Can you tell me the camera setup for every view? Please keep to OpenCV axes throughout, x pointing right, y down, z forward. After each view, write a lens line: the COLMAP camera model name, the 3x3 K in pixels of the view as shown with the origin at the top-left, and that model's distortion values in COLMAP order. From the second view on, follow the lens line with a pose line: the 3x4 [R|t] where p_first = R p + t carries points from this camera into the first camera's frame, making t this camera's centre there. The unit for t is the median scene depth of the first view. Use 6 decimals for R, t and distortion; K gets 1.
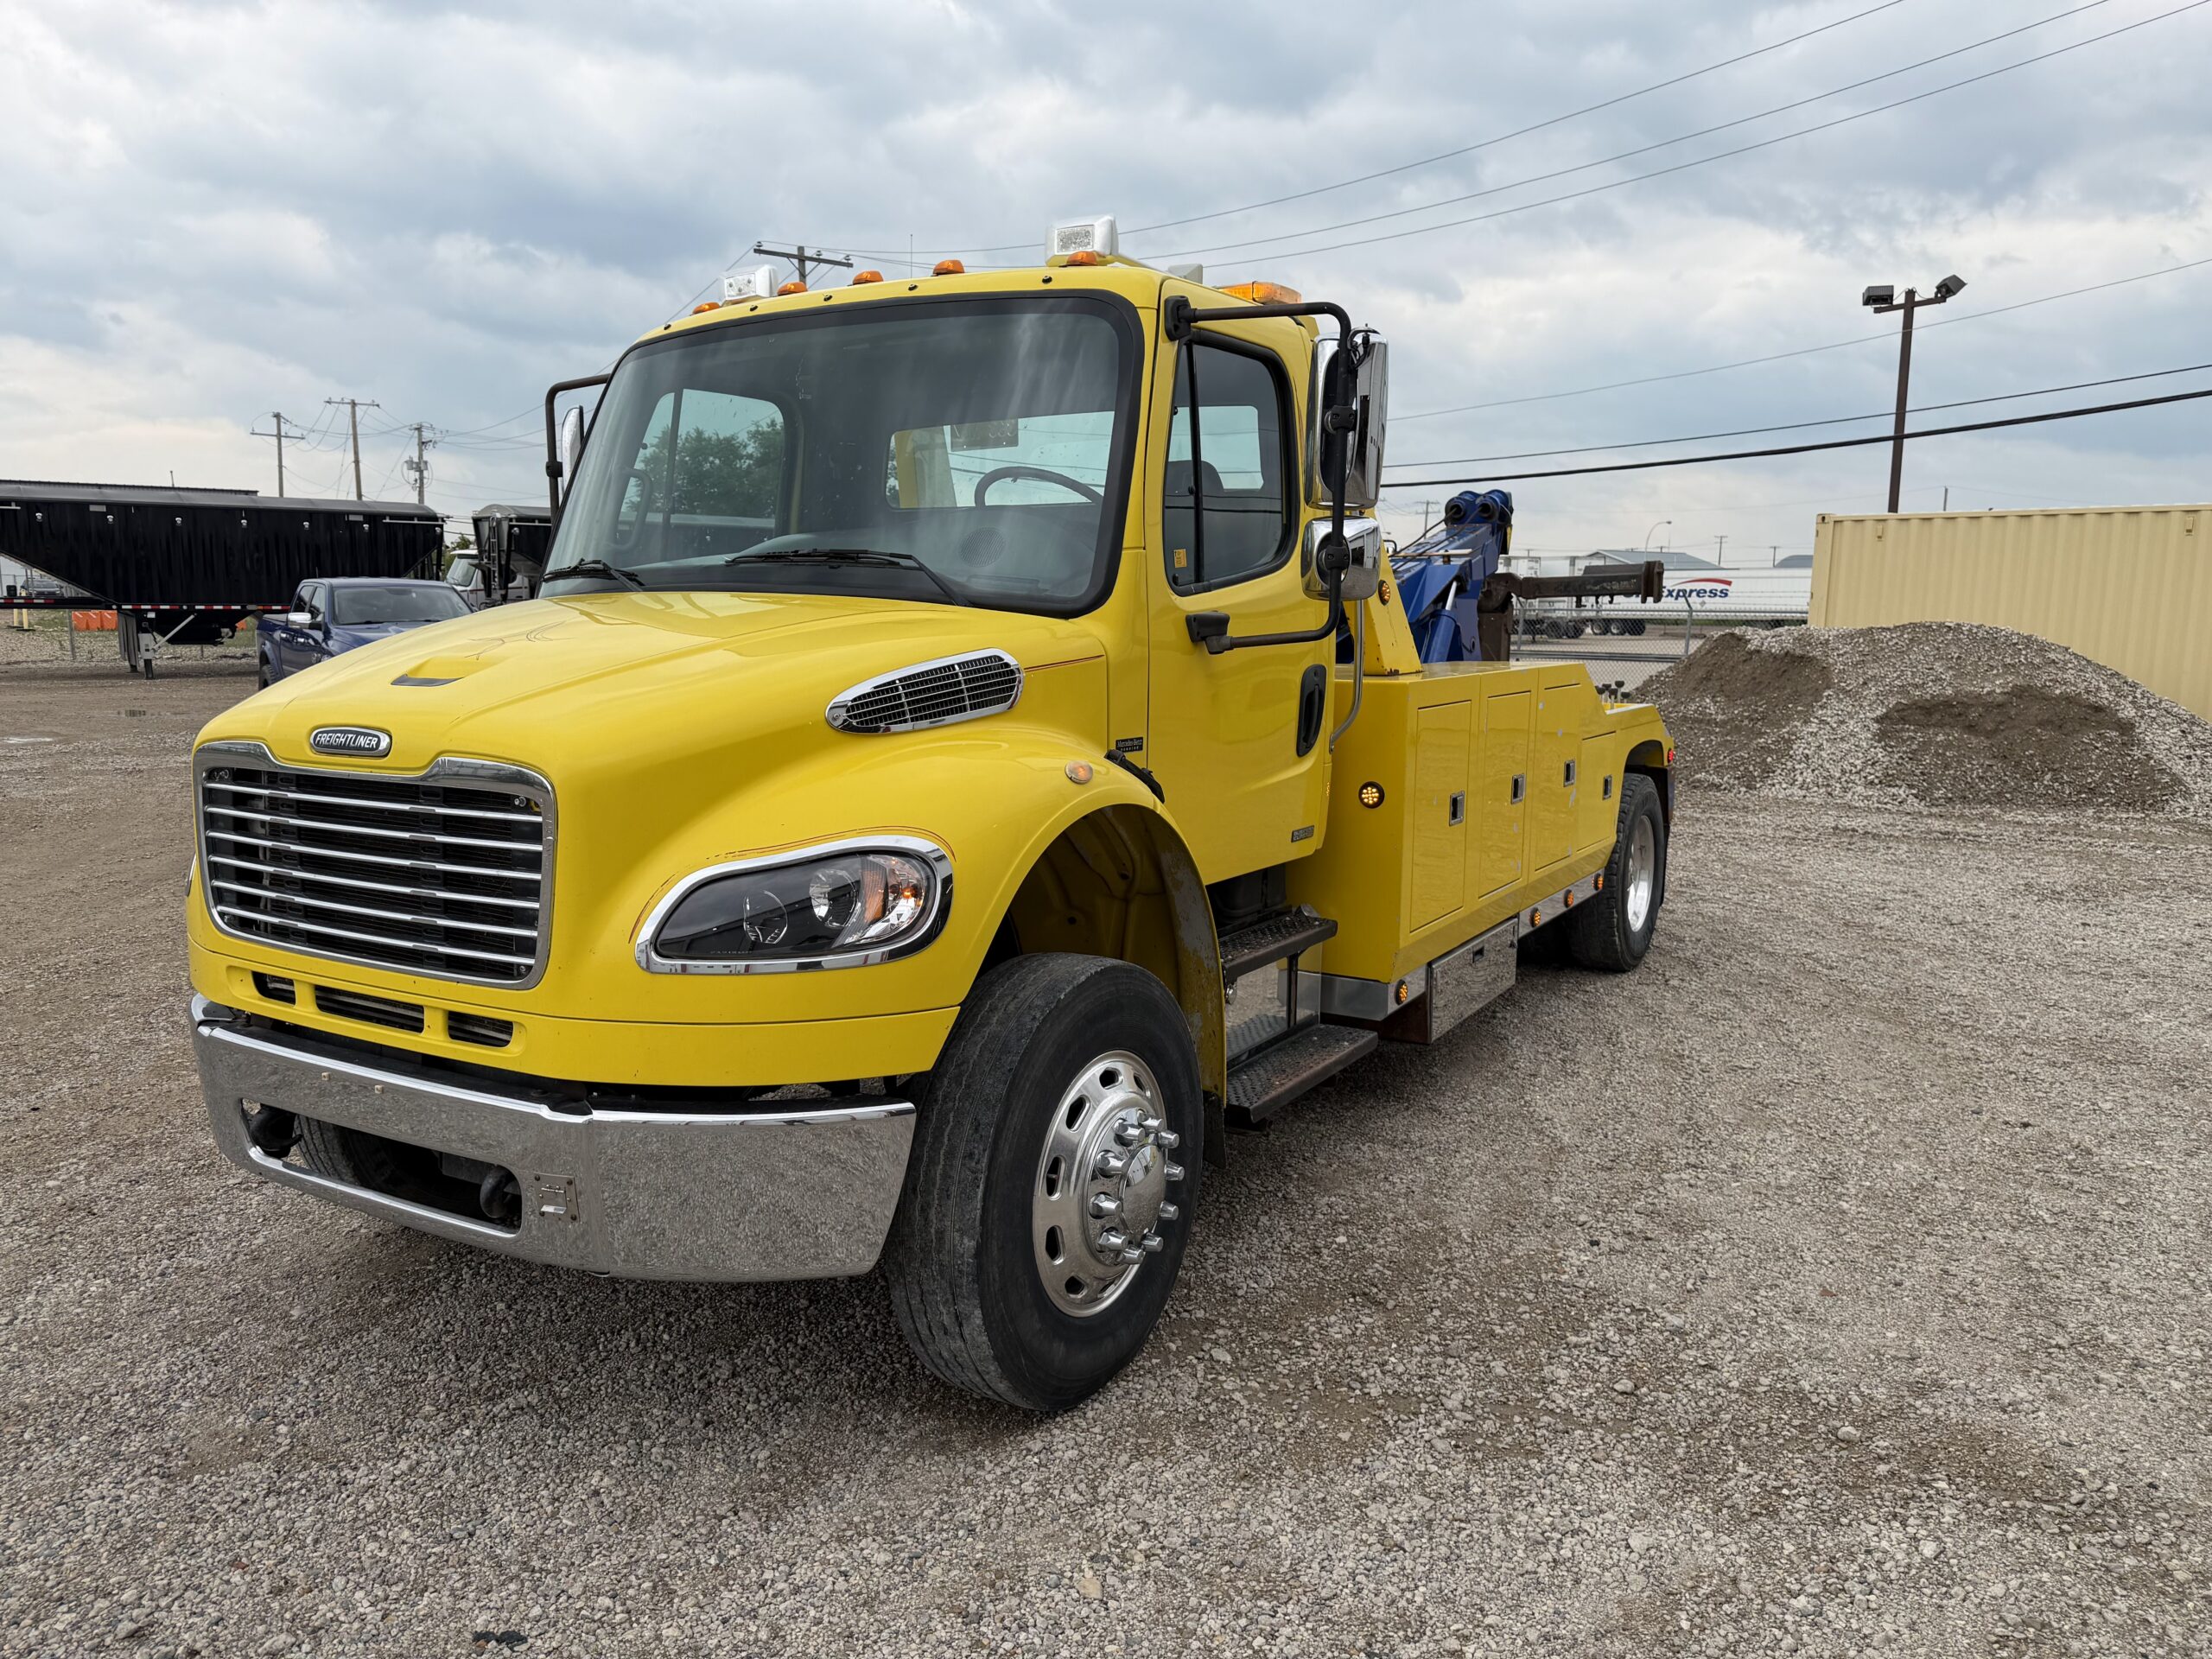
lens RADIAL K [[1552.0, 0, 1117.3], [0, 1552.0, 844.7], [0, 0, 1]] dist [0.040326, -0.052067]
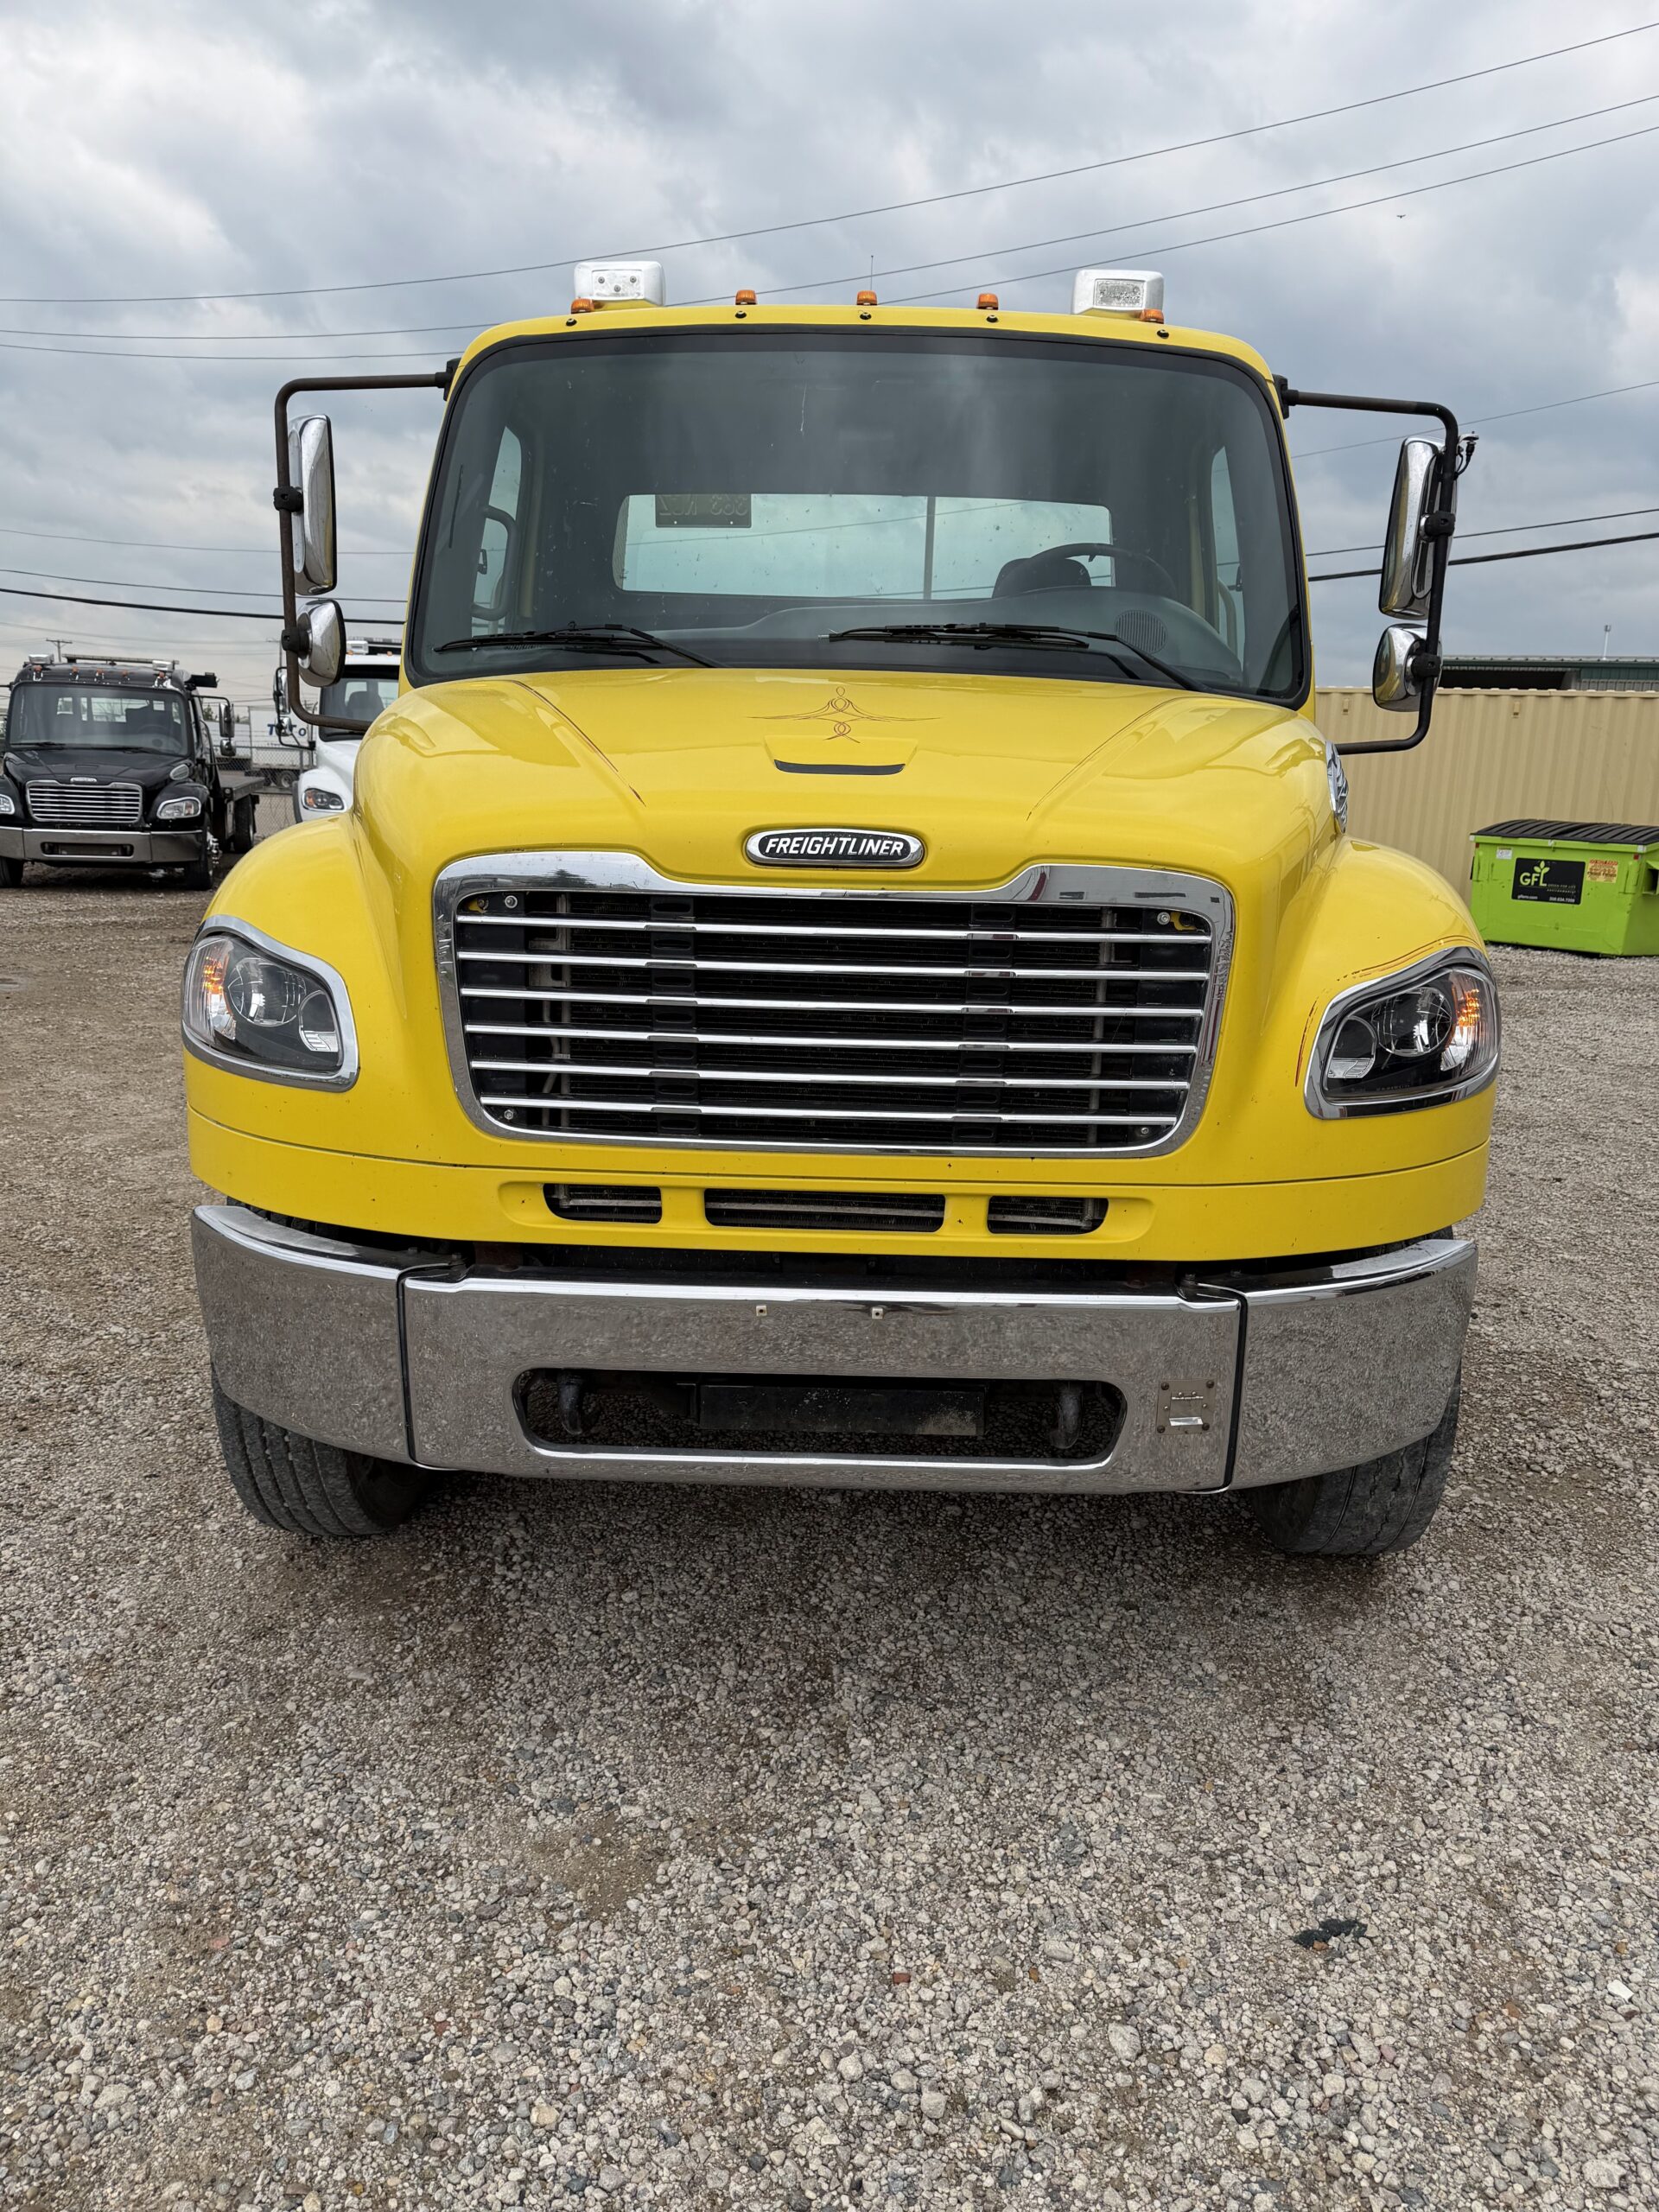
lens RADIAL K [[1552.0, 0, 824.1], [0, 1552.0, 1101.5], [0, 0, 1]] dist [0.040326, -0.052067]
pose [[0.876940, -0.075959, 0.474558, -0.821643], [0.045226, 0.996092, 0.075863, -0.002703], [-0.478466, -0.045065, 0.876949, 0.351739]]
